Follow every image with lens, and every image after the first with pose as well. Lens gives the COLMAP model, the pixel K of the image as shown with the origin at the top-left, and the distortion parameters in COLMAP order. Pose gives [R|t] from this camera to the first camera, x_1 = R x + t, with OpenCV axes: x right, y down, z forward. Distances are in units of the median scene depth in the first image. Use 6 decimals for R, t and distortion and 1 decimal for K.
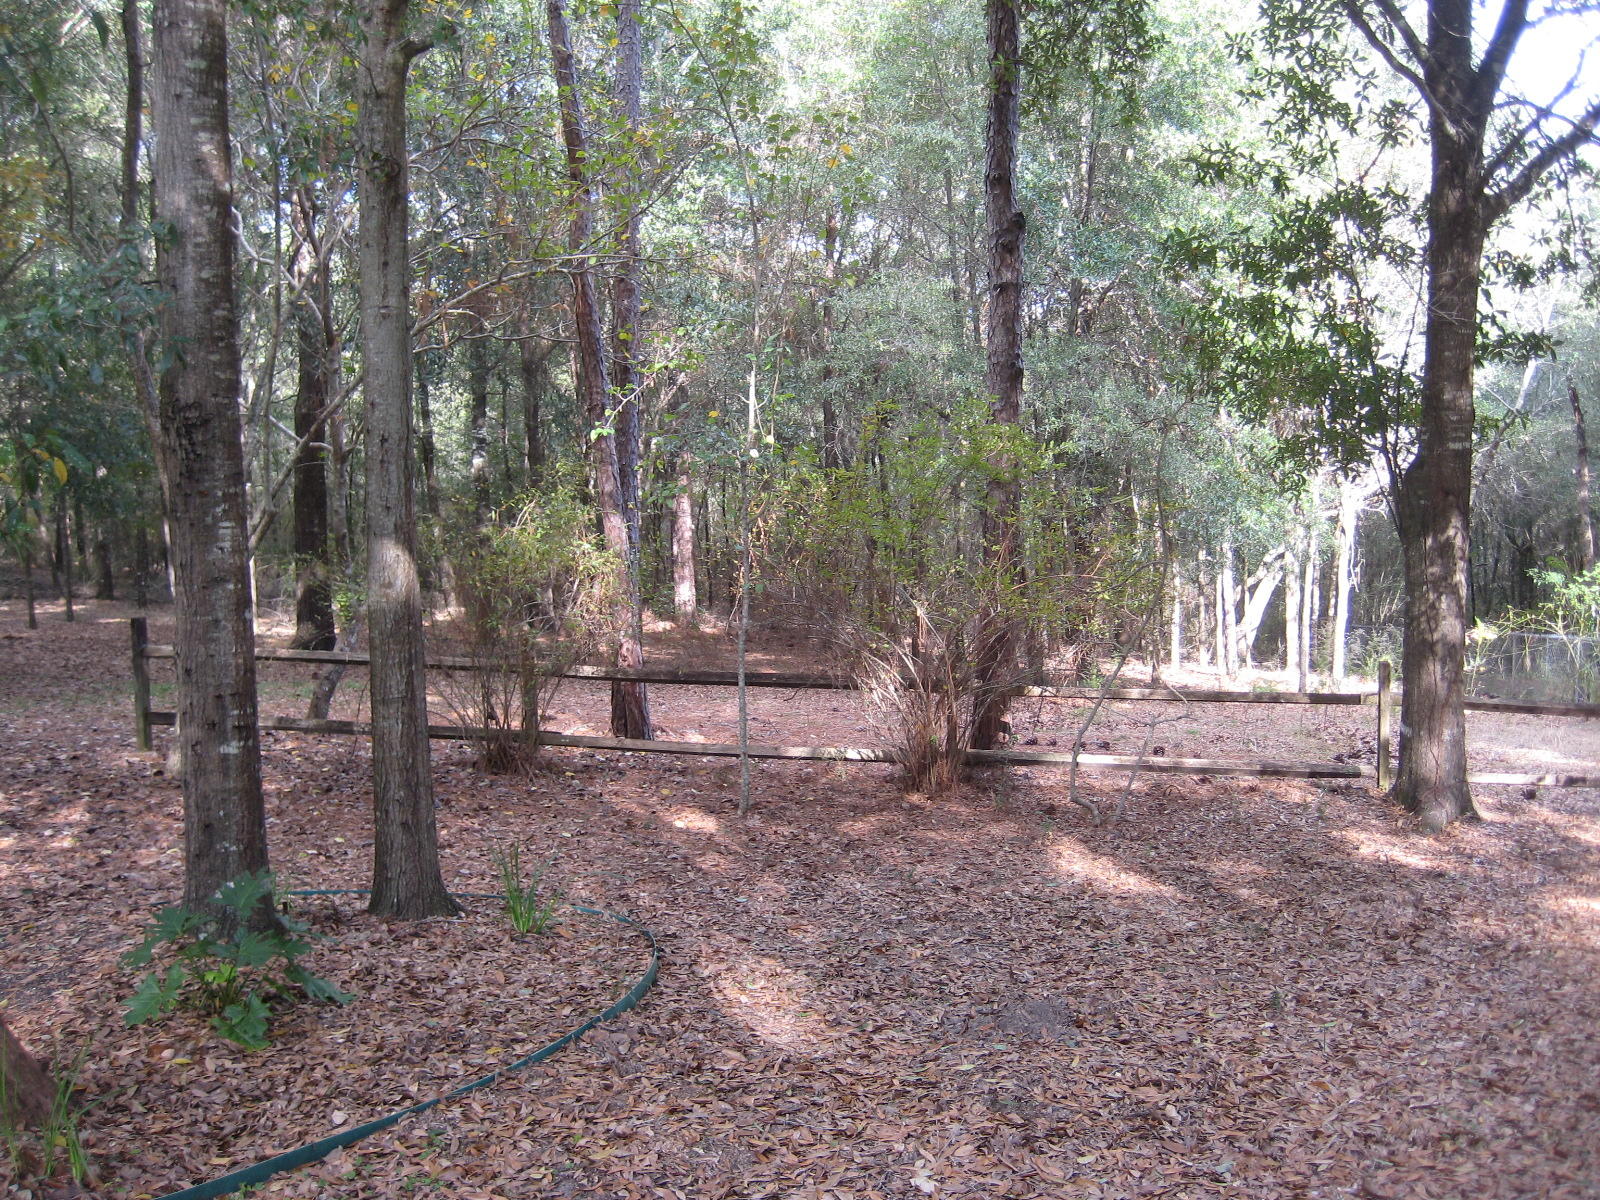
lens RADIAL K [[1720.8, 0, 822.7], [0, 1720.8, 603.3], [0, 0, 1]] dist [-0.144140, 0.184362]
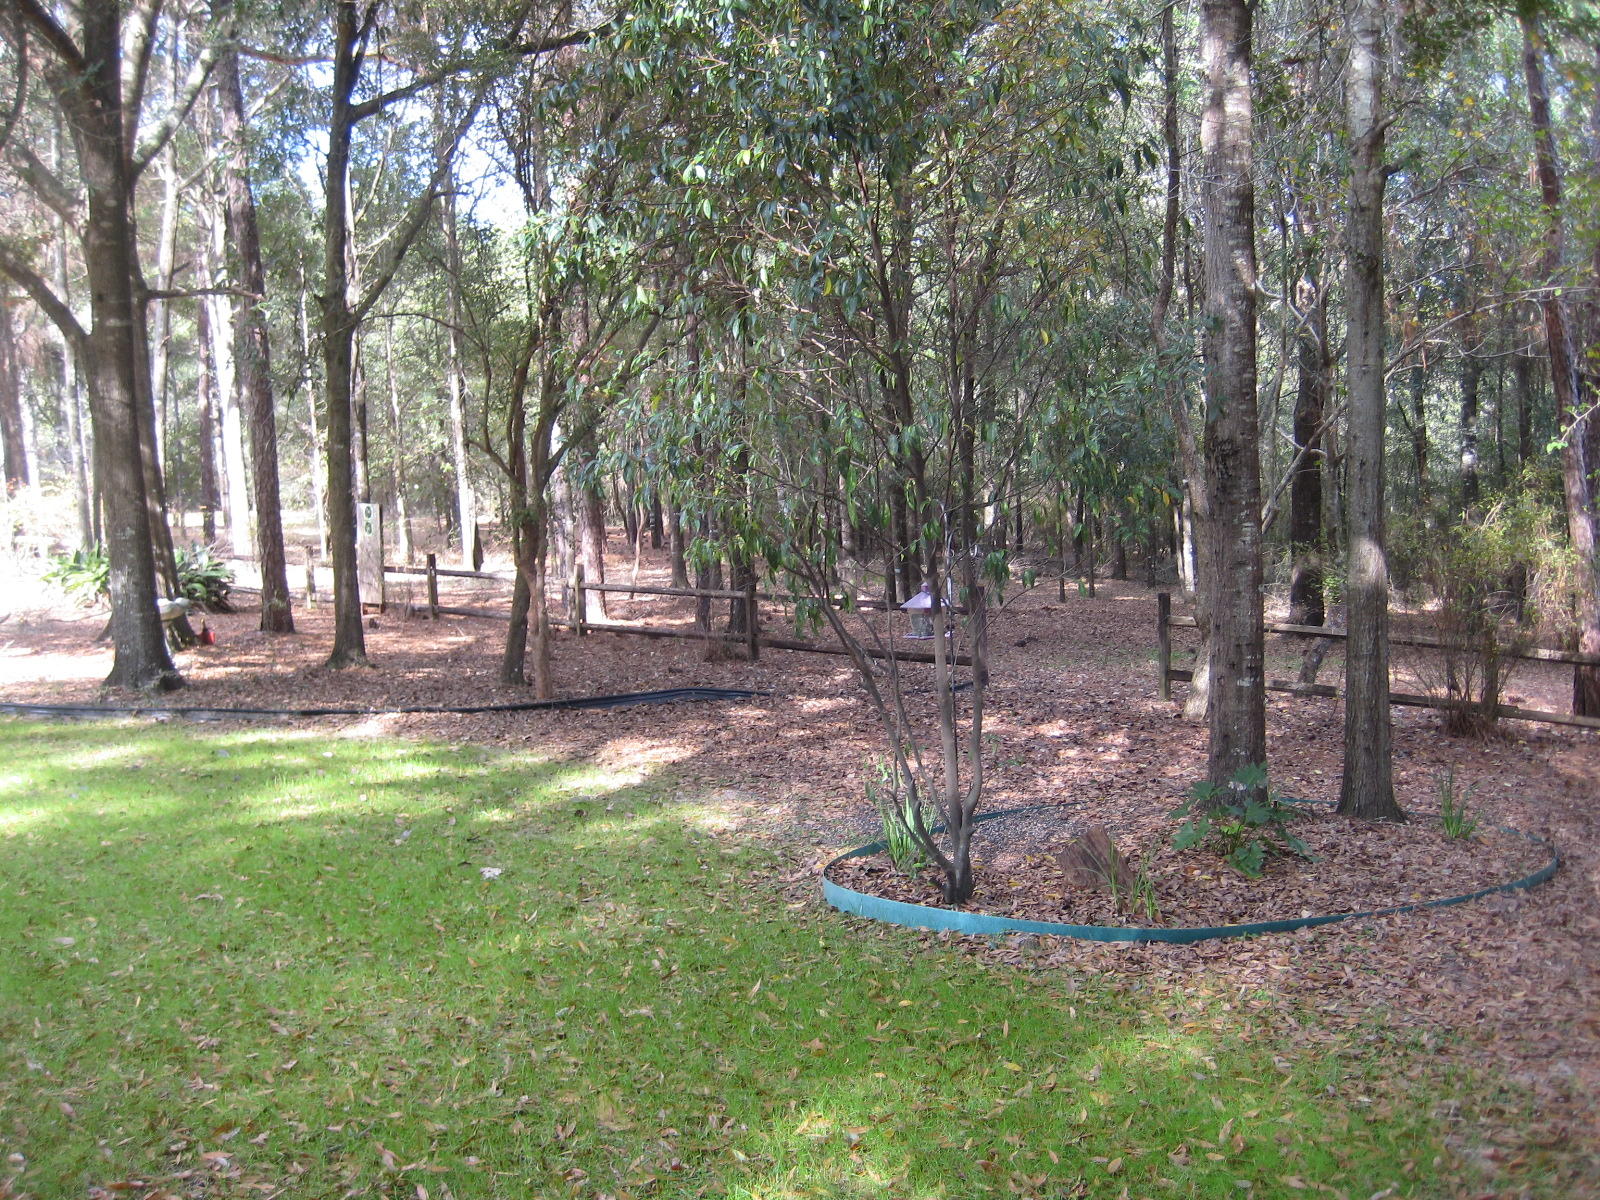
lens RADIAL K [[1720.8, 0, 822.7], [0, 1720.8, 603.3], [0, 0, 1]] dist [-0.144140, 0.184362]
pose [[0.842572, 0.037300, -0.537291, 0.095966], [-0.033539, 0.999297, 0.016779, 0.005927], [0.537539, 0.003883, 0.843230, -0.320211]]
